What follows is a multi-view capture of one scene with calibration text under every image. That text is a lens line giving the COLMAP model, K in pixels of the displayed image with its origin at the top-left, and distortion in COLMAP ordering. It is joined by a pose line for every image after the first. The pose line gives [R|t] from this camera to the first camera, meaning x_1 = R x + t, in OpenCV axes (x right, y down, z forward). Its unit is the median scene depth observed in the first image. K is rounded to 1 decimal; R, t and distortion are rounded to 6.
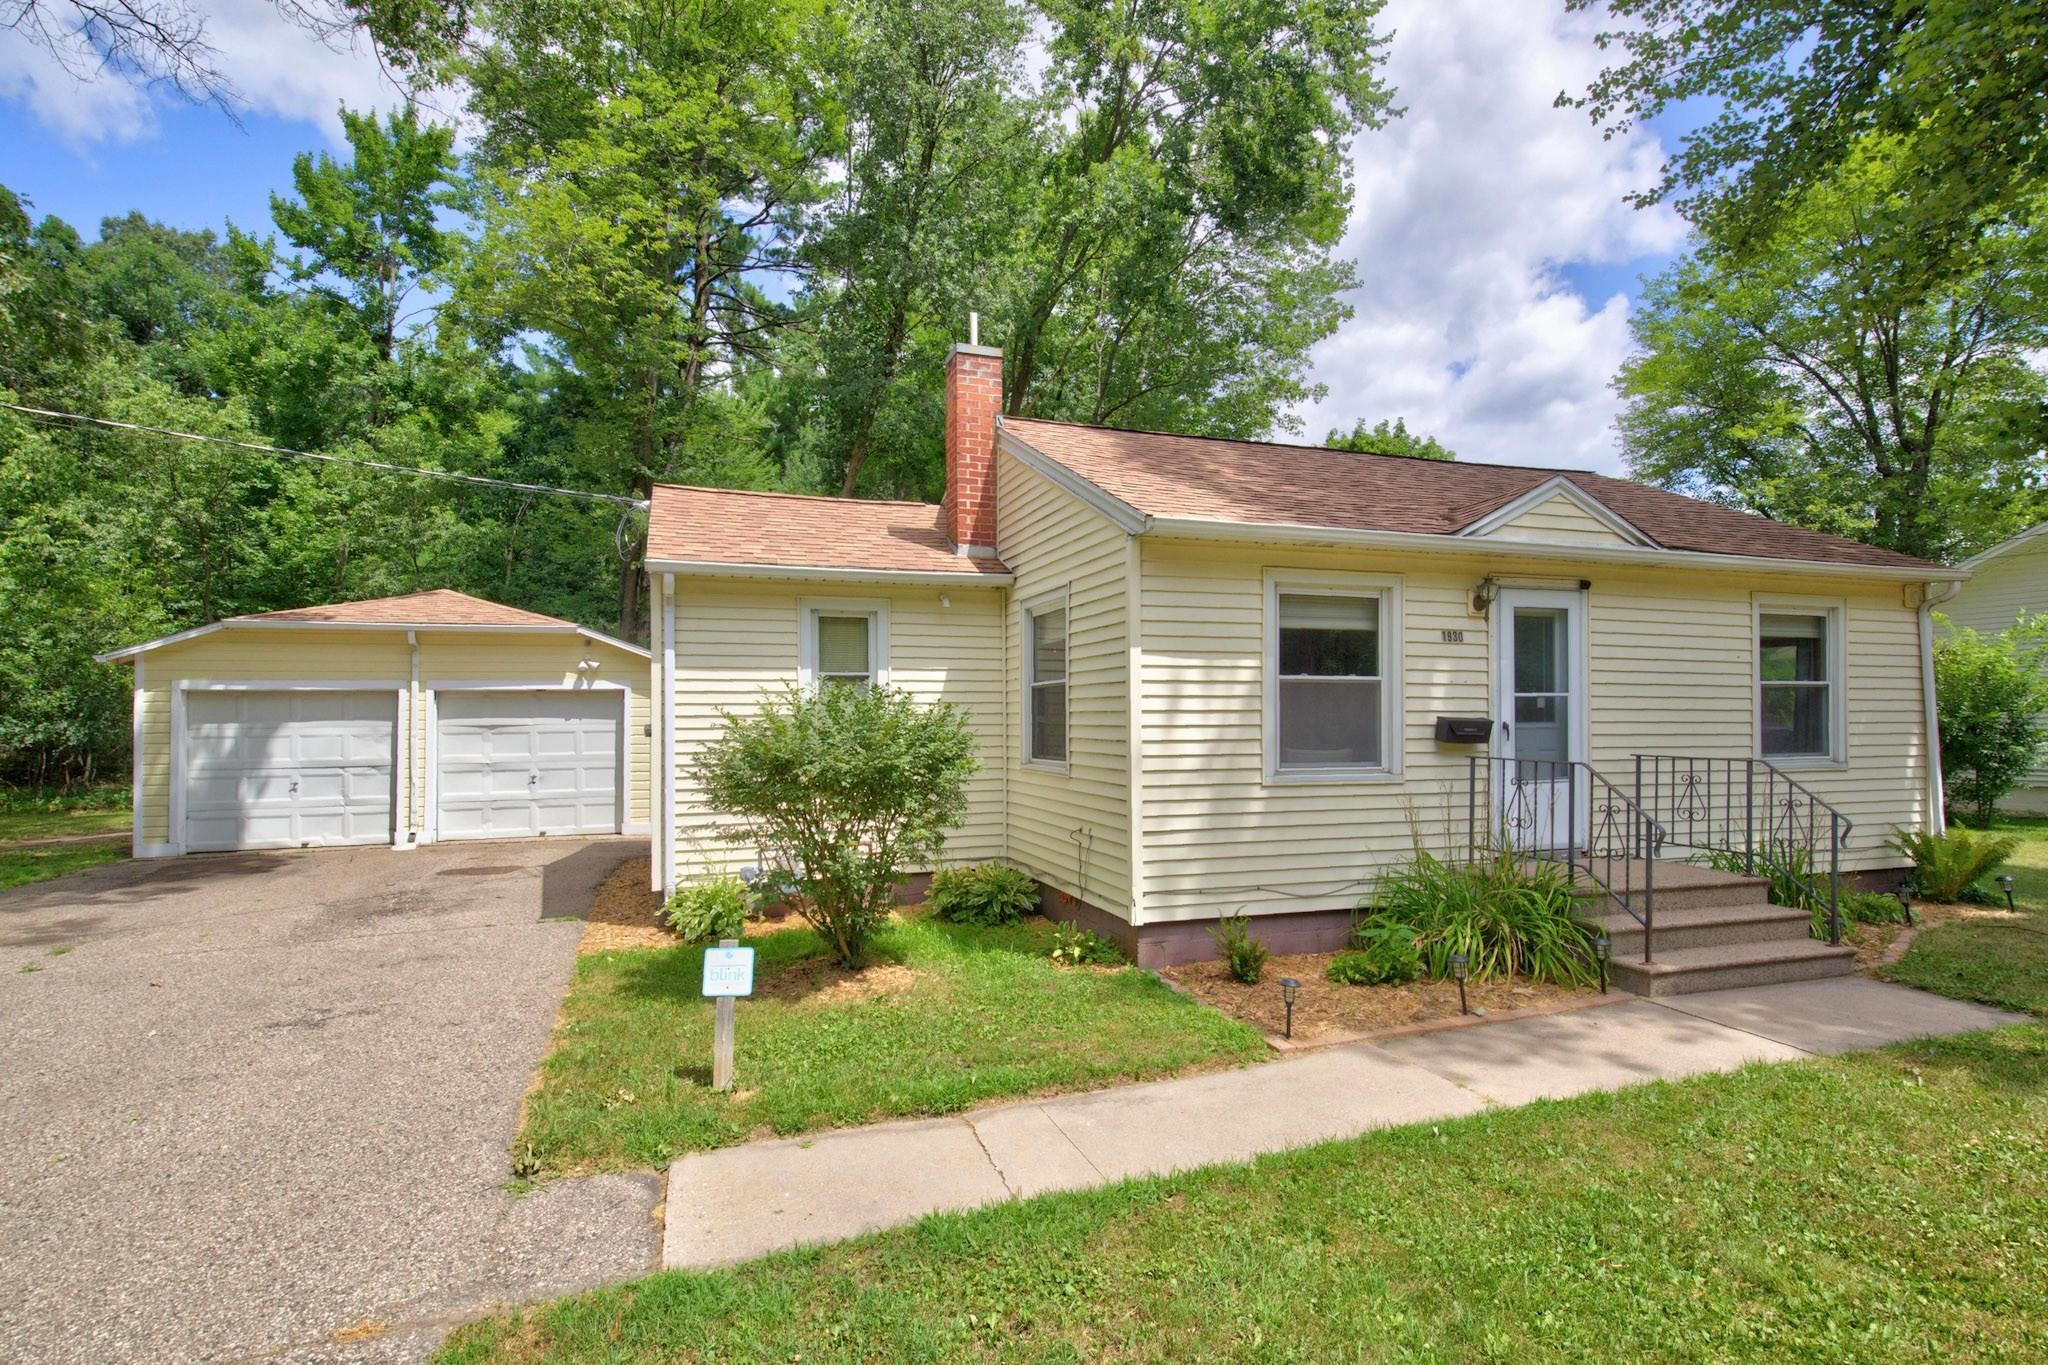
lens RADIAL K [[954.8, 0, 1005.5], [0, 954.8, 698.6], [0, 0, 1]] dist [-0.002108, -0.000345]
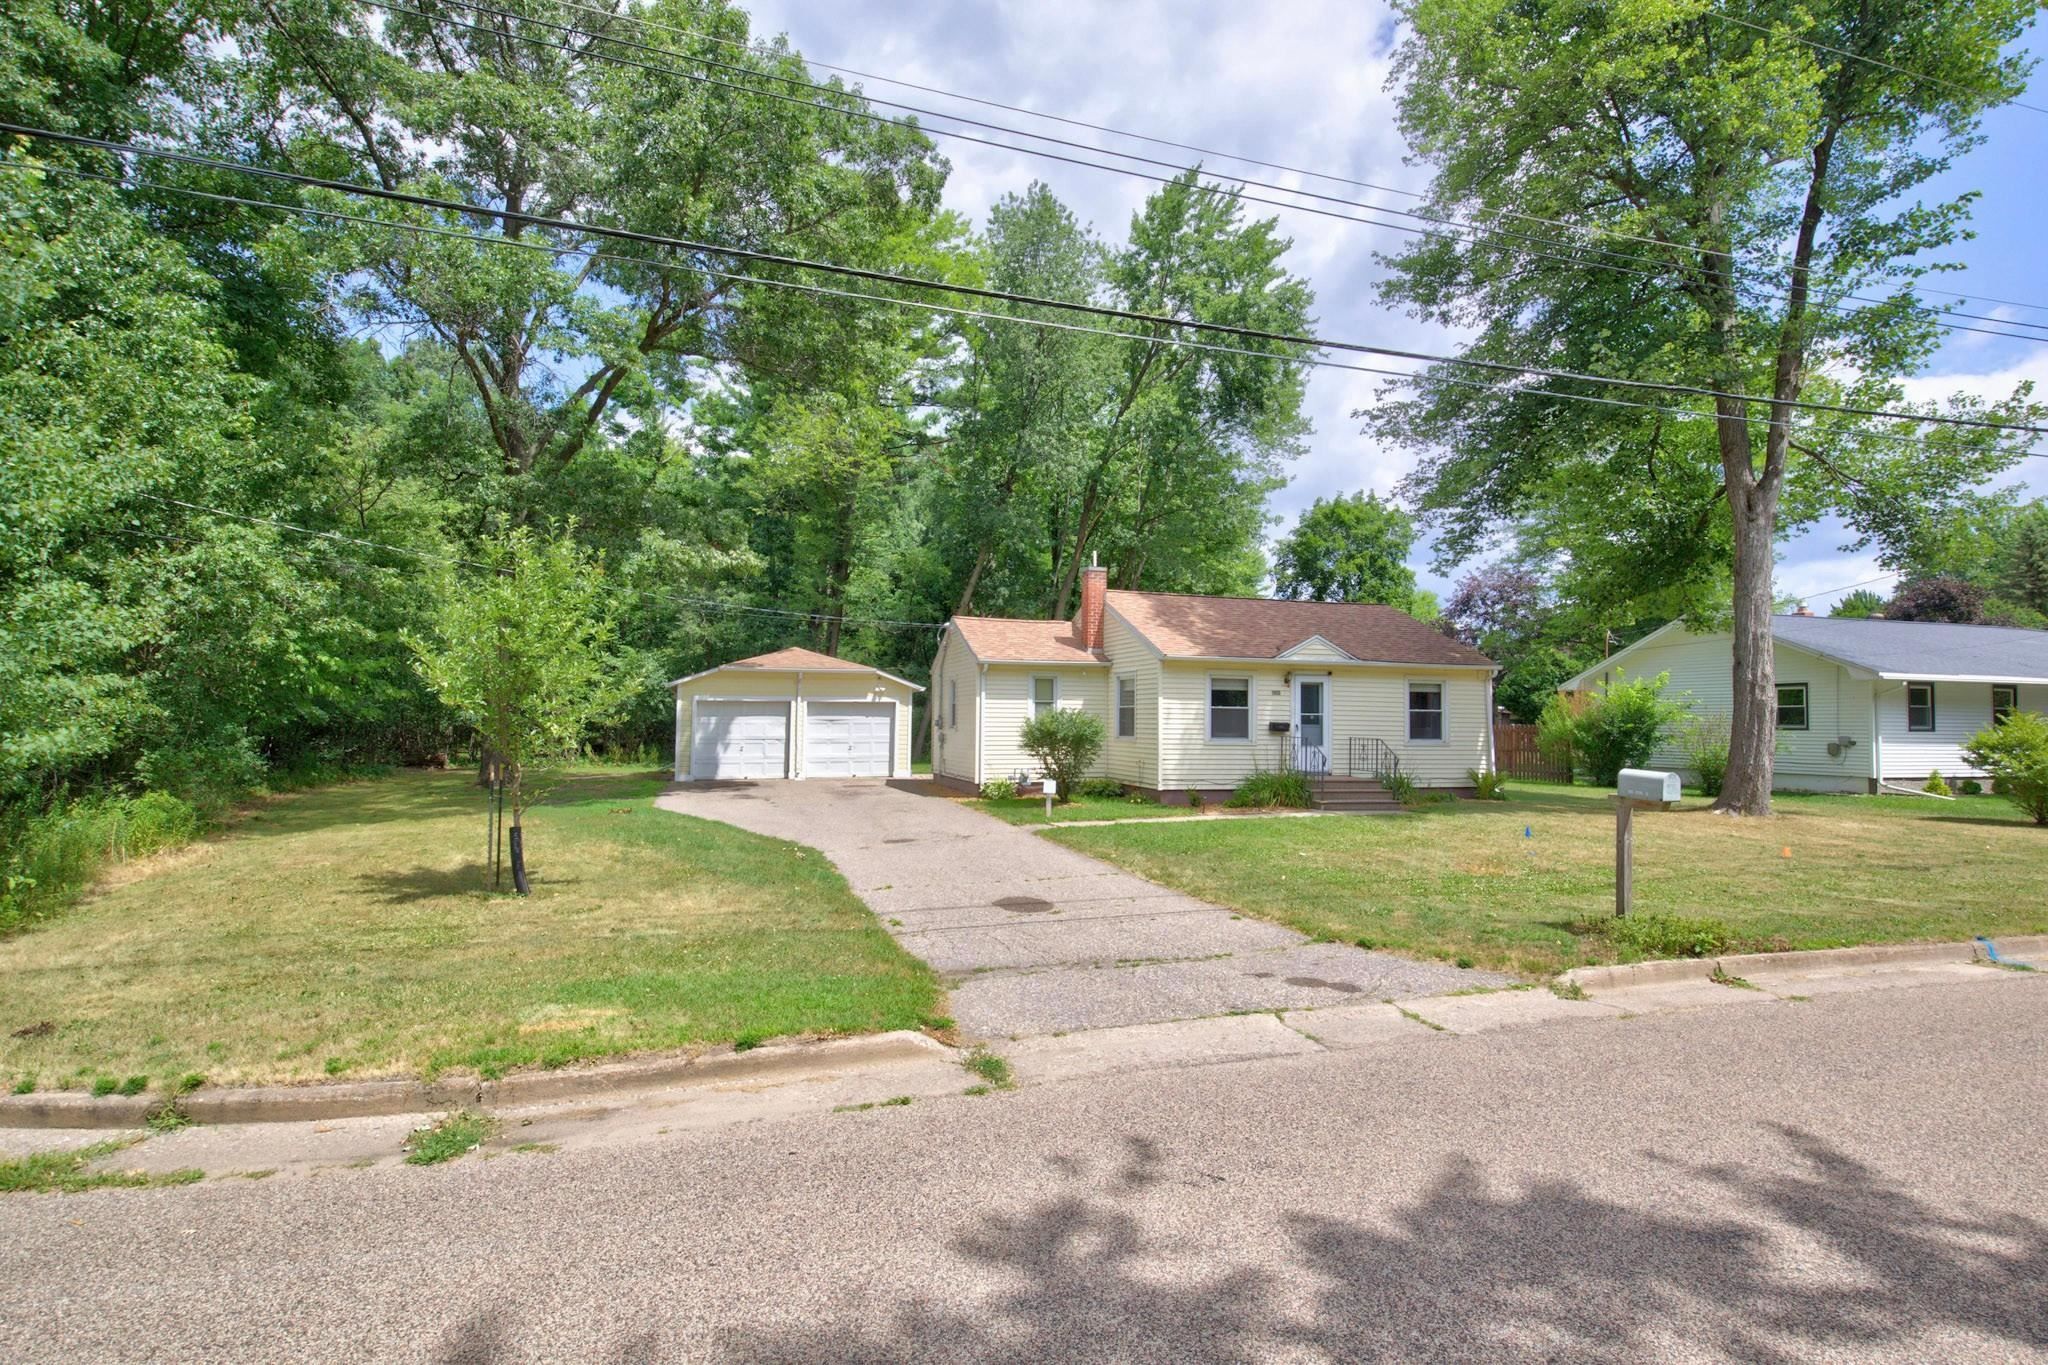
lens RADIAL K [[875.2, 0, 1024.0], [0, 875.2, 682.5], [0, 0, 1]] dist [0.000400, 0.000132]
pose [[0.999648, 0.013372, -0.022916, -0.163562], [-0.013829, 0.999706, -0.019899, -0.028531], [0.022643, 0.020209, 0.999539, -1.257590]]
